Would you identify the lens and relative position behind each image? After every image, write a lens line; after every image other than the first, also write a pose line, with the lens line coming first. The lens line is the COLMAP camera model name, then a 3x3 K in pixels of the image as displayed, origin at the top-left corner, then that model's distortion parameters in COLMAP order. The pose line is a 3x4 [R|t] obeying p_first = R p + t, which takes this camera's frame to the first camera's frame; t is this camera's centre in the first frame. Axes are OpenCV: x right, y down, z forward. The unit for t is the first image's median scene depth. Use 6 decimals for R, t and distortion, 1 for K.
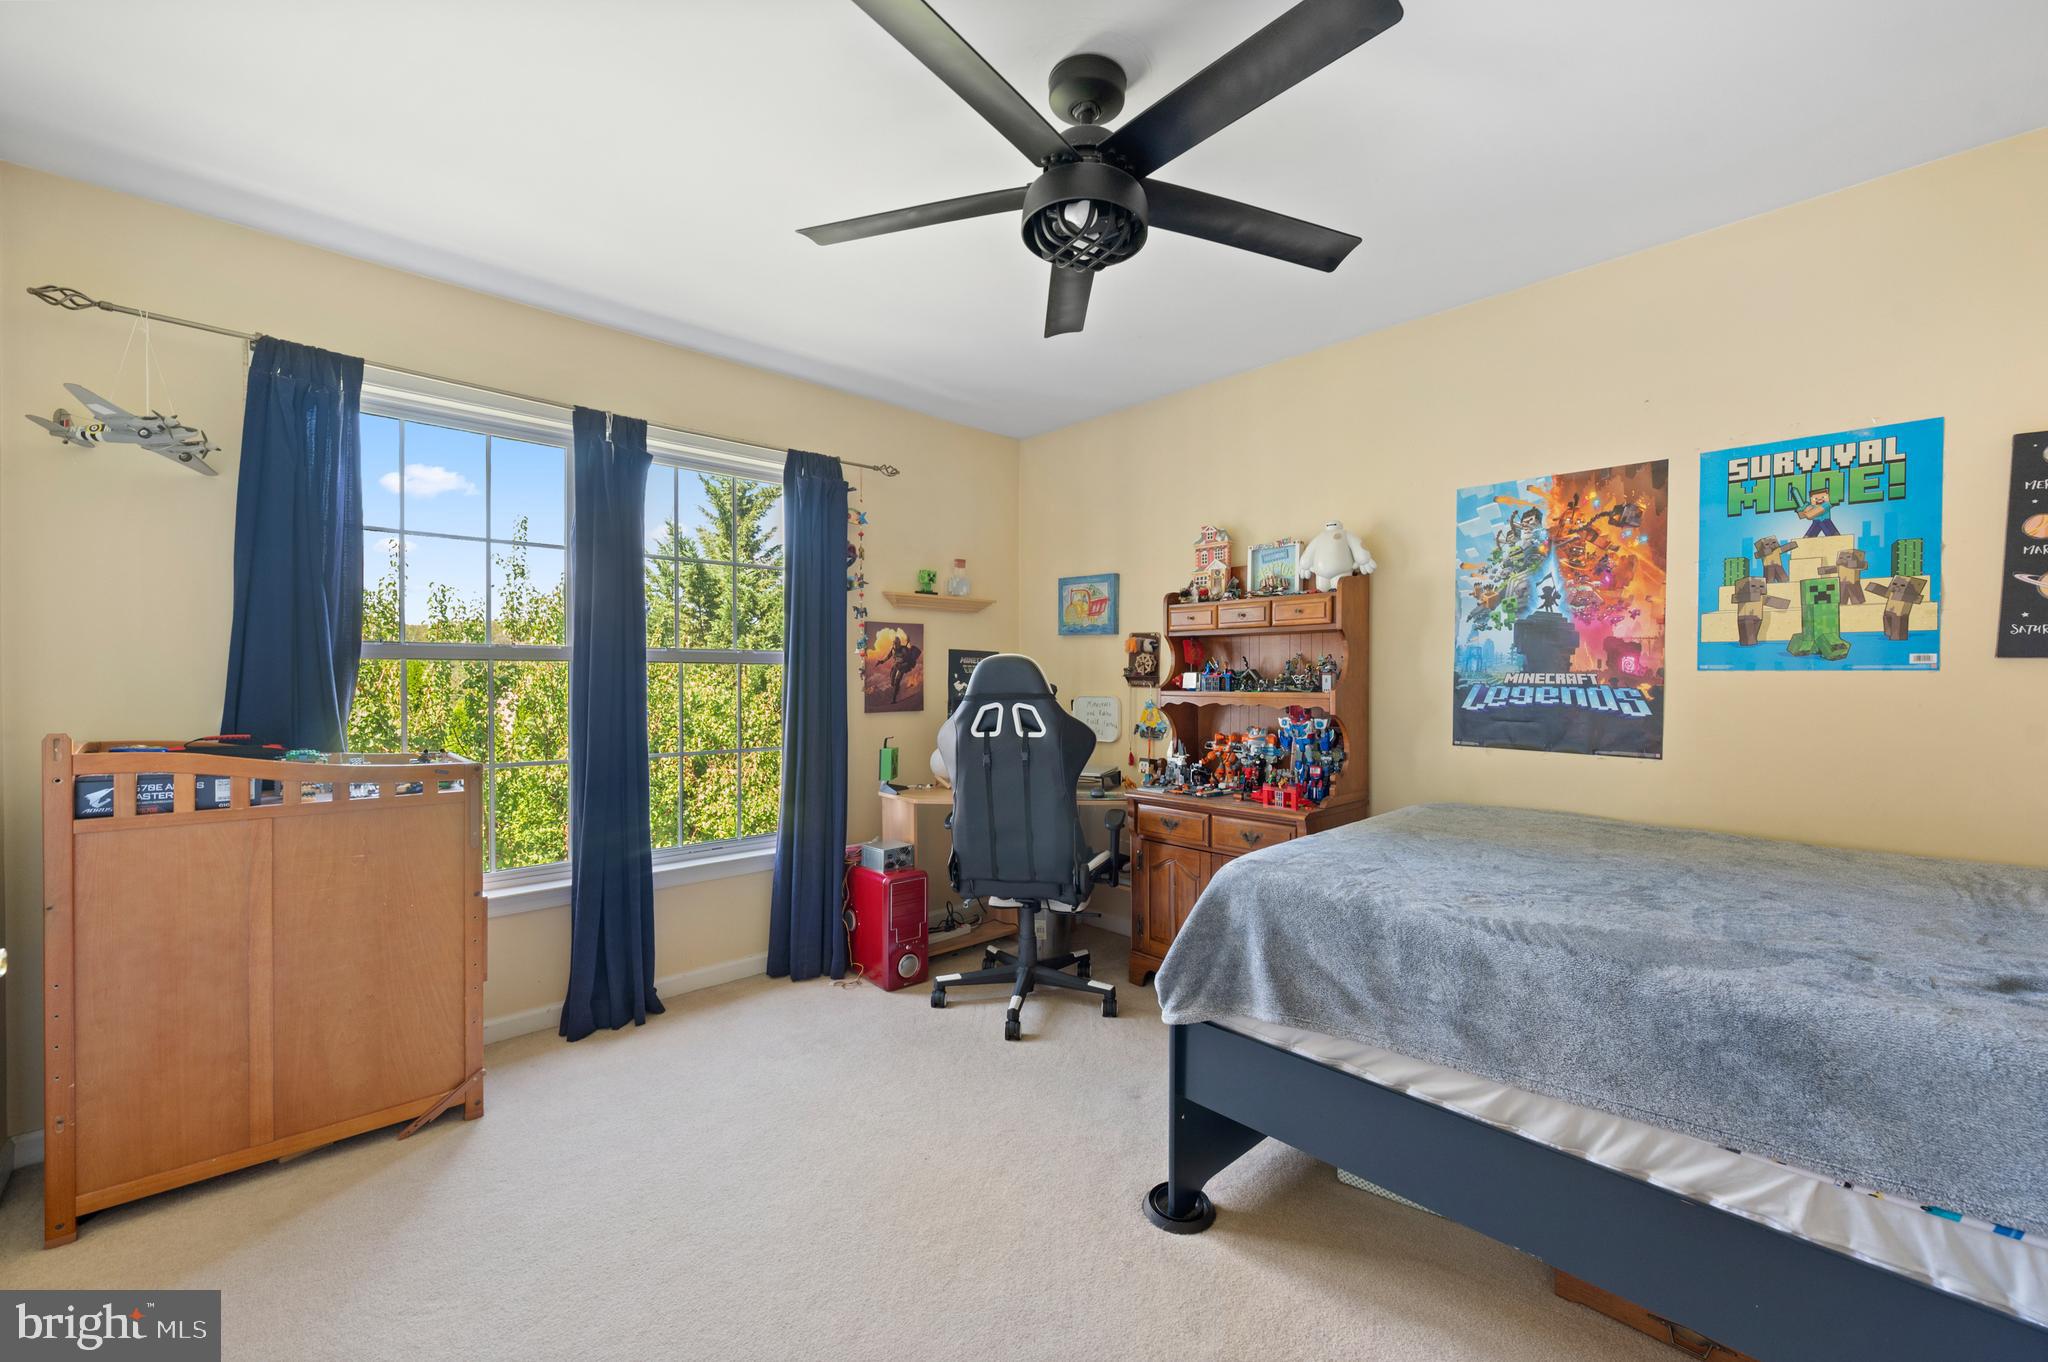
lens RADIAL K [[833.7, 0, 1026.3], [0, 833.7, 677.8], [0, 0, 1]] dist [-0.000723, 0.000351]
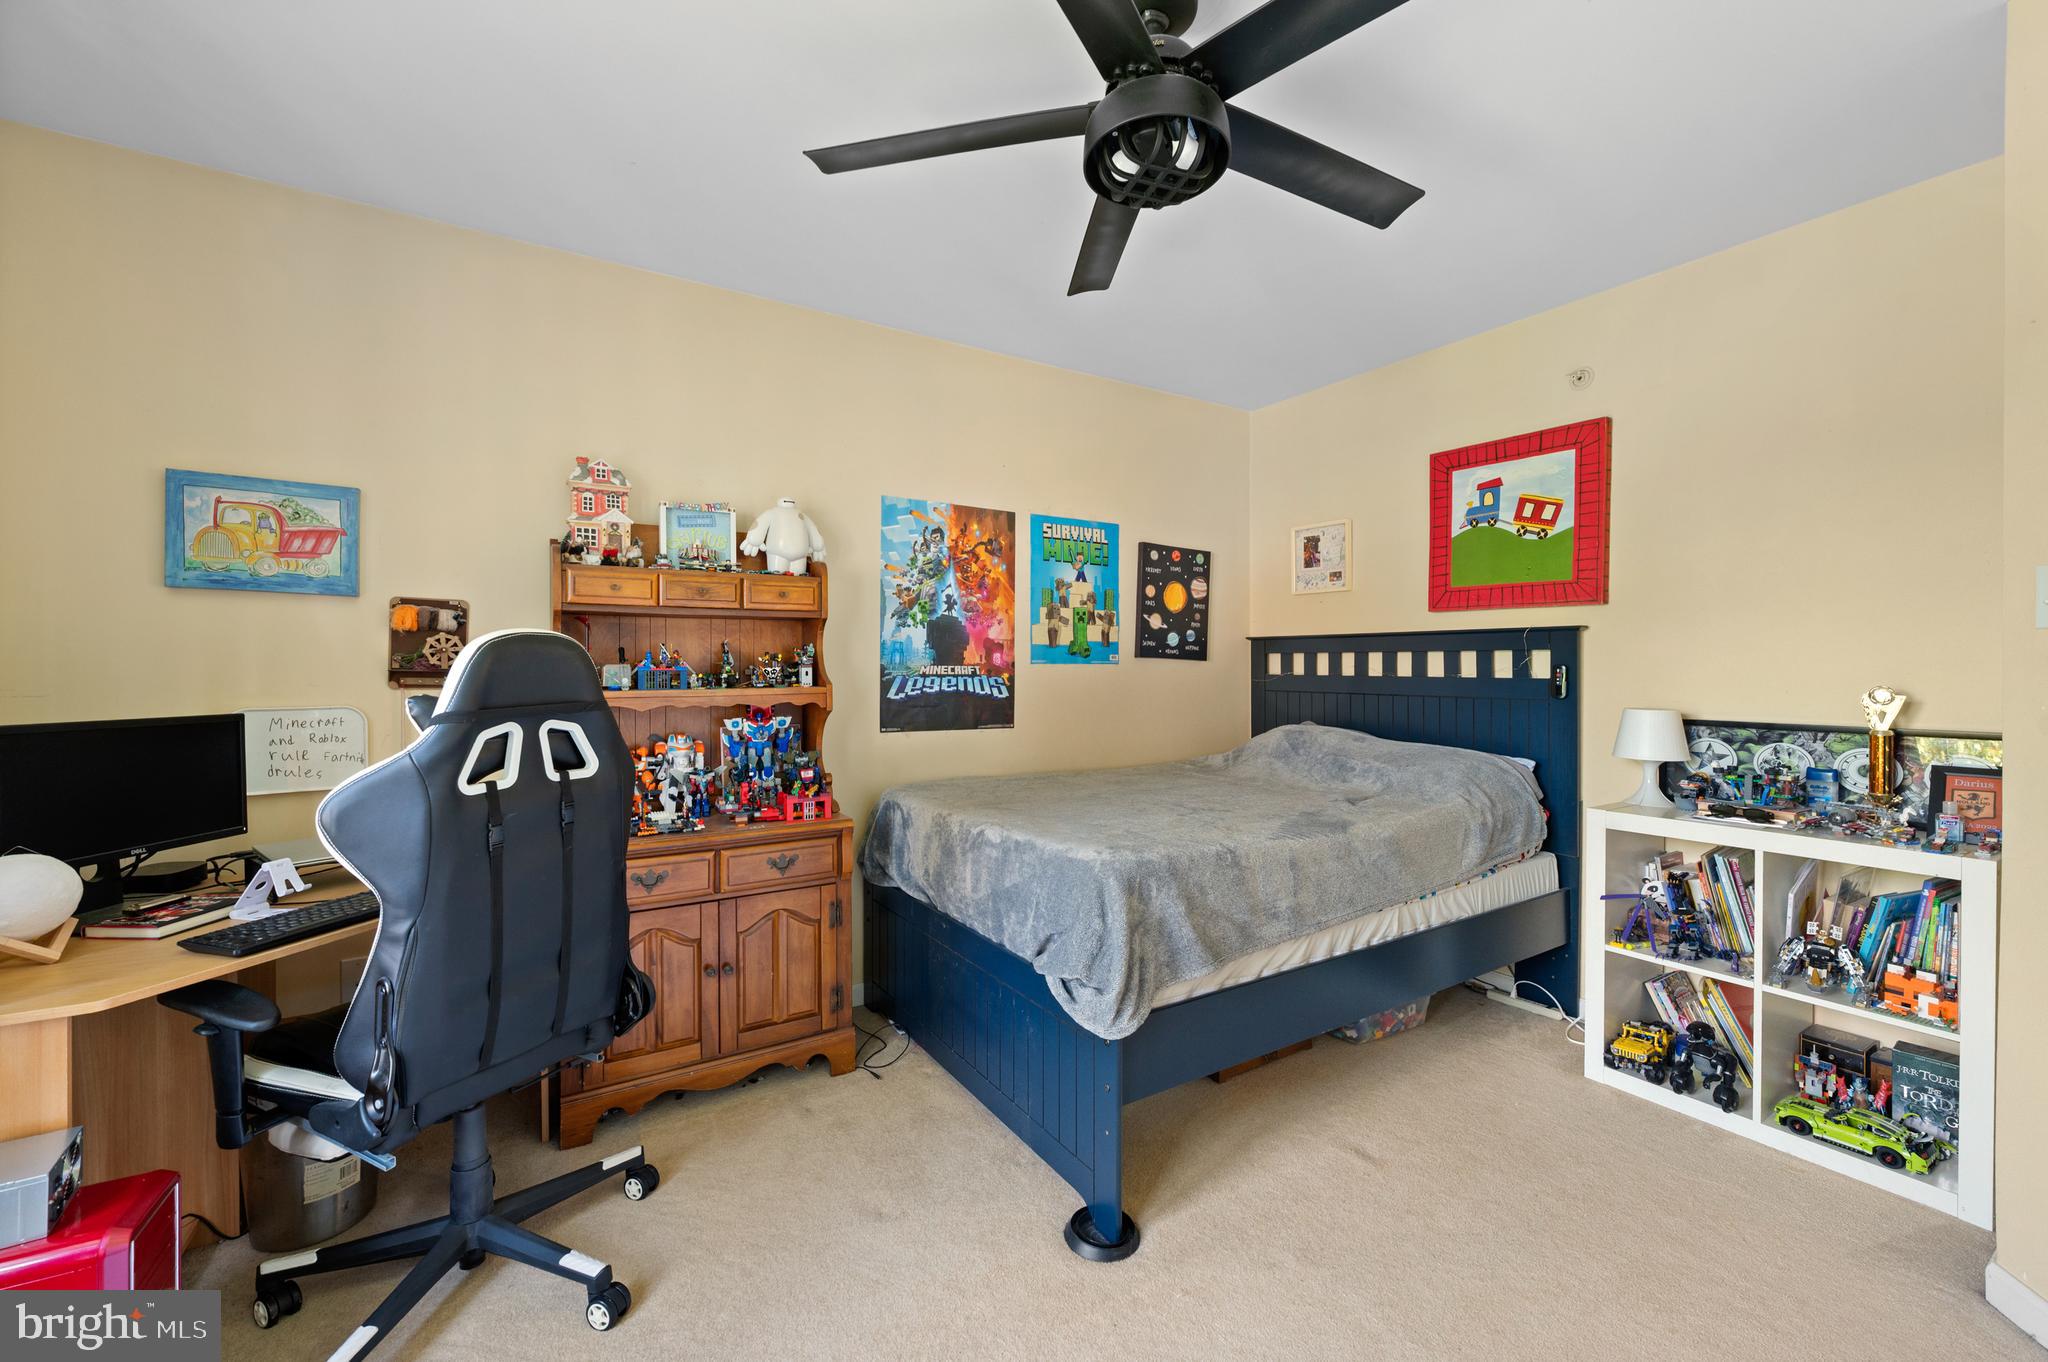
lens RADIAL K [[833.7, 0, 1030.2], [0, 833.7, 673.5], [0, 0, 1]] dist [-0.000723, 0.000351]
pose [[0.173806, -0.008529, 0.984743, -0.562432], [0.005634, 0.999955, 0.007666, -0.002825], [-0.984764, 0.004216, 0.173846, 0.685978]]
